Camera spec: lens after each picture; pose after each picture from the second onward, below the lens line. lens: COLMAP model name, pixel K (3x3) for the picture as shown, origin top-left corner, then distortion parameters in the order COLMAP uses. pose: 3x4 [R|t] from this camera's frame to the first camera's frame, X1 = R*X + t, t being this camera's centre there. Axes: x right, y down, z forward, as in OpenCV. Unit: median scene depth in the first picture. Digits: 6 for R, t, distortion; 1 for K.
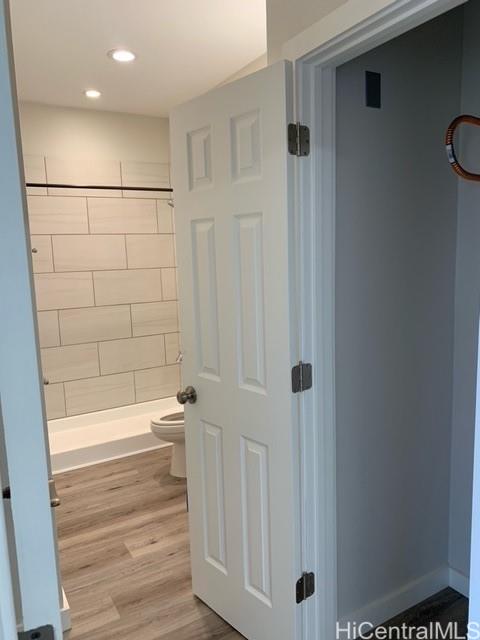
lens RADIAL K [[492.8, 0, 250.1], [0, 492.8, 326.6], [0, 0, 1]] dist [0.028638, -0.037168]
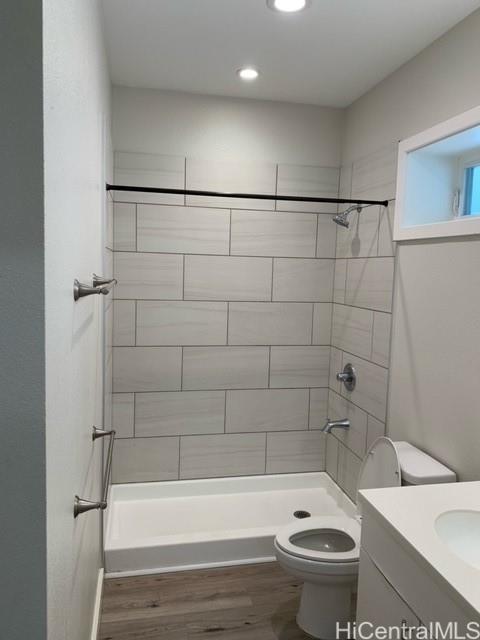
lens RADIAL K [[492.8, 0, 237.0], [0, 492.8, 315.2], [0, 0, 1]] dist [0.028638, -0.037168]
pose [[0.941184, 0.090743, -0.325483, -0.055024], [-0.107722, 0.993583, -0.034487, -0.074811], [0.320265, 0.067521, 0.944919, 0.301950]]
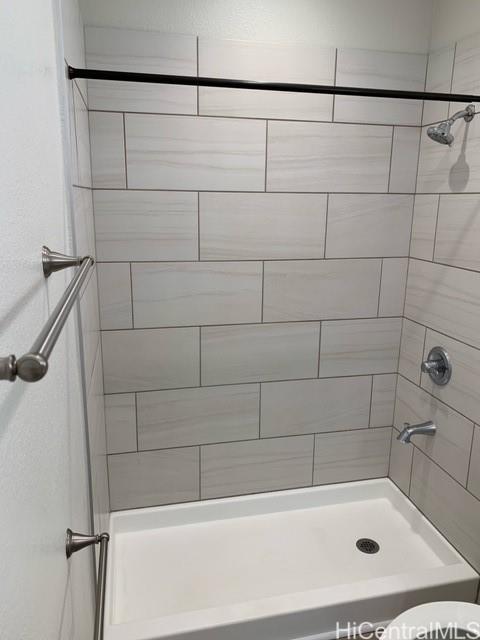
lens RADIAL K [[492.8, 0, 239.9], [0, 492.8, 322.9], [0, 0, 1]] dist [0.028638, -0.037168]
pose [[0.948998, 0.117347, -0.292630, -0.204032], [-0.087656, 0.989763, 0.112633, -0.119055], [0.302852, -0.081237, 0.949569, 0.540129]]
